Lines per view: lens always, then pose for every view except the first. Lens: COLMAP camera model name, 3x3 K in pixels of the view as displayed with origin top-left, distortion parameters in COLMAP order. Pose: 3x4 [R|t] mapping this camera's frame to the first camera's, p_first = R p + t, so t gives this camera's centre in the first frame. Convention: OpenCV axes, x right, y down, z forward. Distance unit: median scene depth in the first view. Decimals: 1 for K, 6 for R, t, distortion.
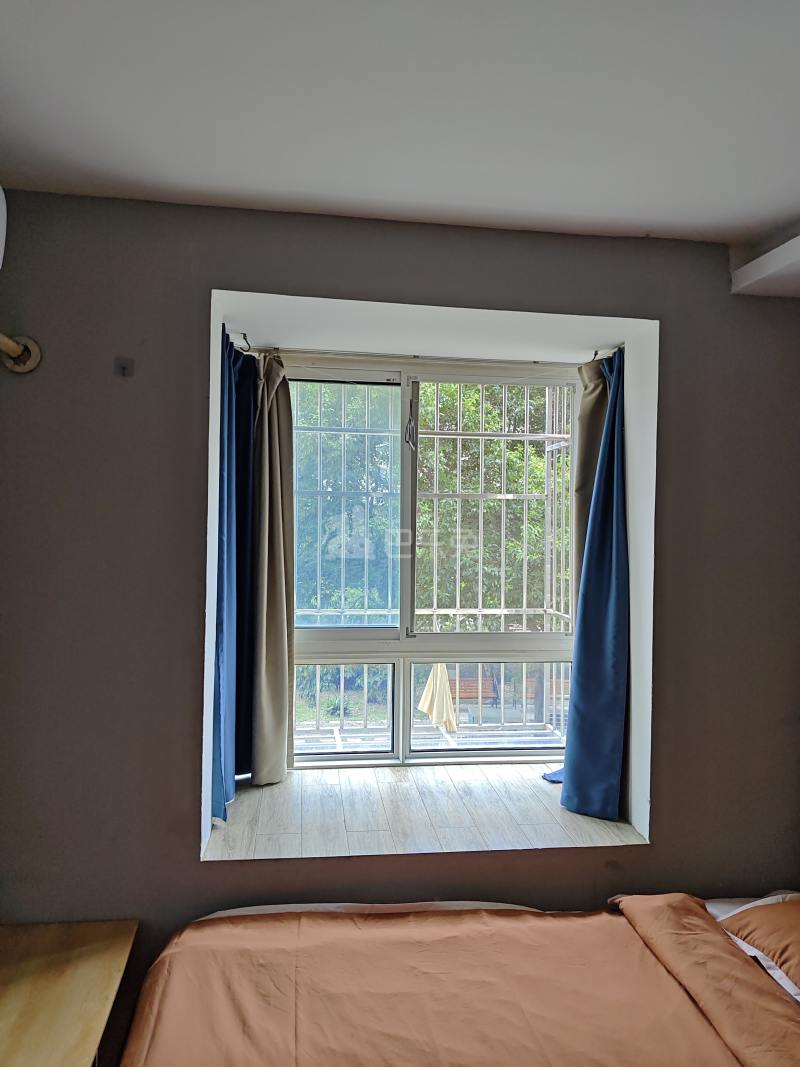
lens RADIAL K [[751.2, 0, 398.6], [0, 751.2, 518.1], [0, 0, 1]] dist [0.006571, -0.007125]
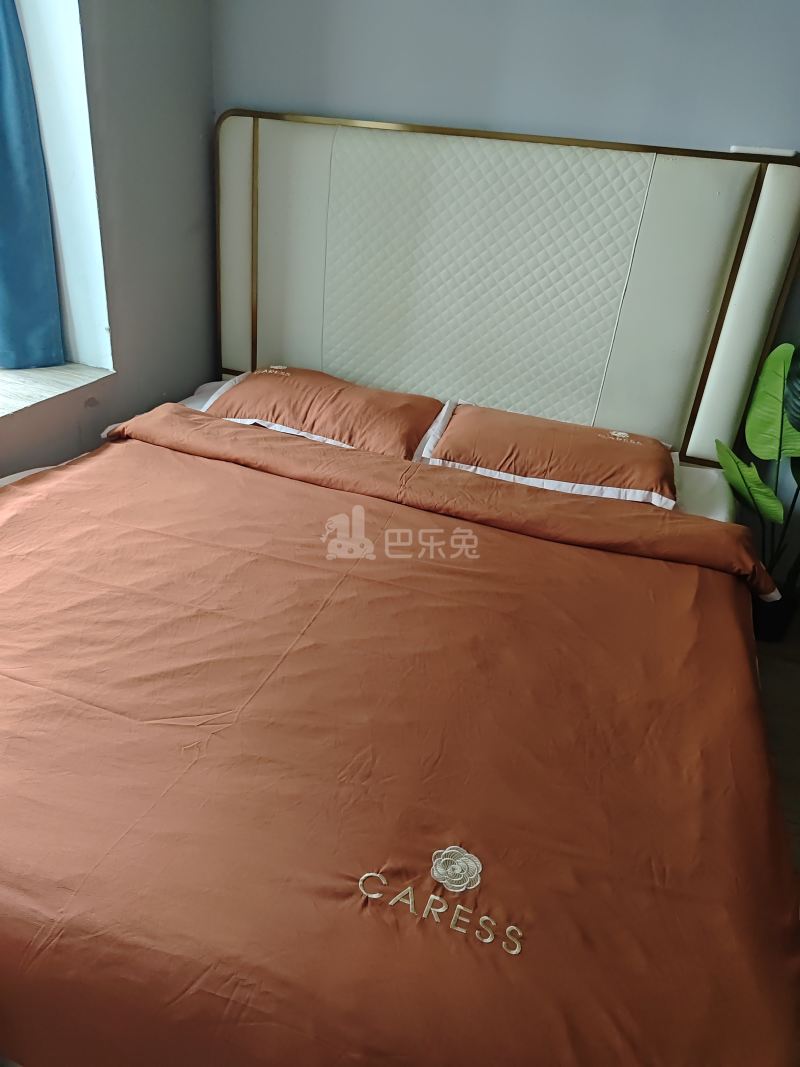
lens RADIAL K [[735.9, 0, 385.2], [0, 735.9, 519.4], [0, 0, 1]] dist [0.024592, -0.025048]
pose [[0.473650, -0.403307, 0.782943, -0.363981], [-0.056925, 0.873109, 0.484191, 0.125505], [-0.878872, -0.273906, 0.390589, 0.288770]]
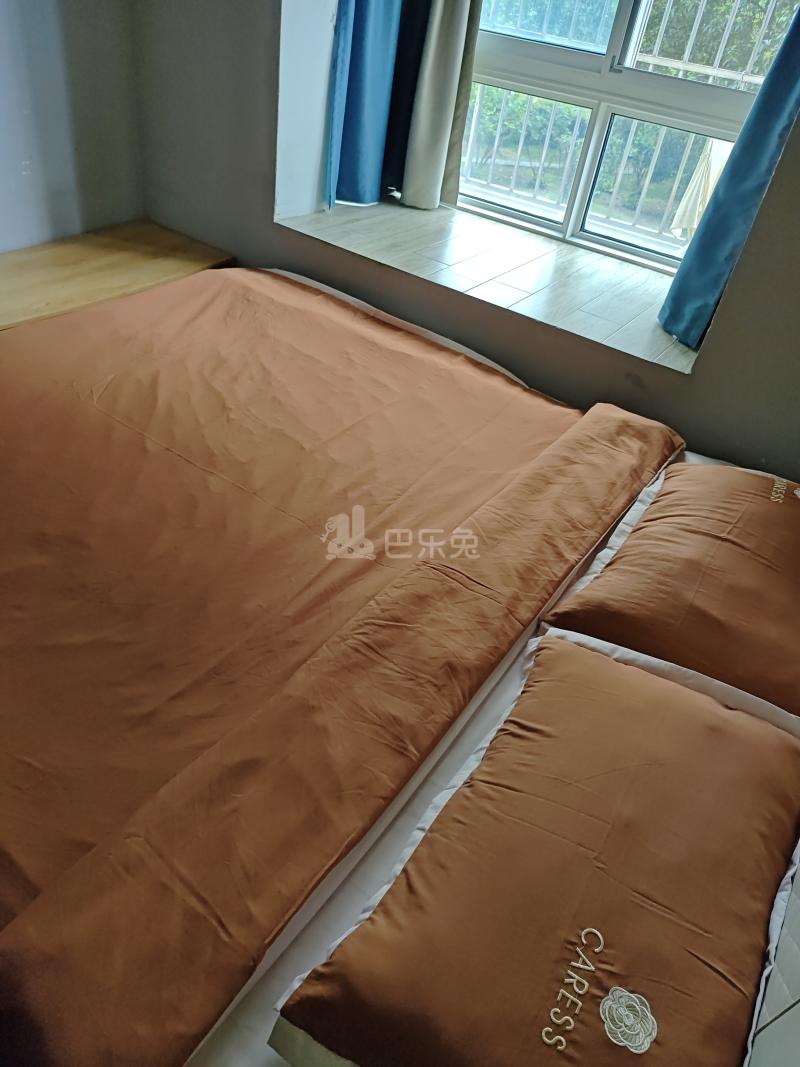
lens RADIAL K [[732.3, 0, 393.5], [0, 732.3, 544.7], [0, 0, 1]] dist [0.051243, -0.042166]
pose [[0.729893, 0.480116, -0.486565, 0.636669], [-0.117512, 0.789343, 0.602602, 0.150896], [0.673385, -0.382658, 0.632555, 0.238919]]
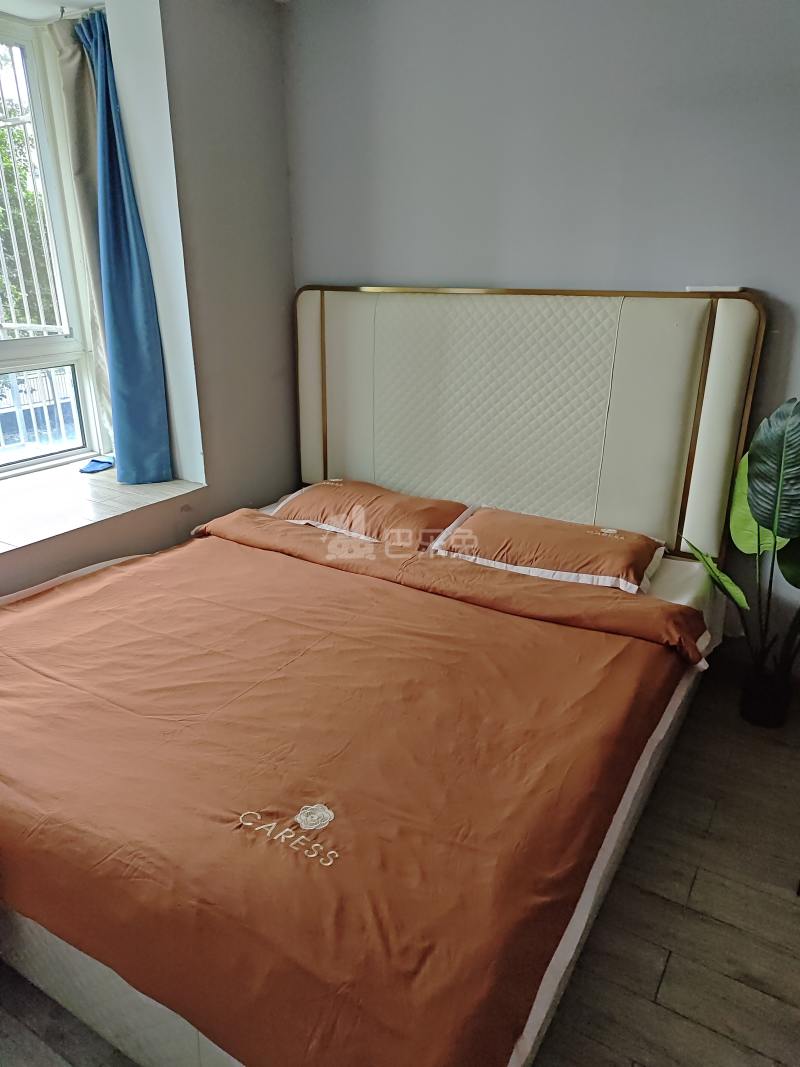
lens RADIAL K [[732.3, 0, 393.5], [0, 732.3, 544.7], [0, 0, 1]] dist [0.051243, -0.042166]
pose [[0.642566, -0.298492, 0.705699, -0.407884], [0.024145, 0.928432, 0.370718, 0.079892], [-0.765849, -0.221172, 0.603786, -0.015446]]
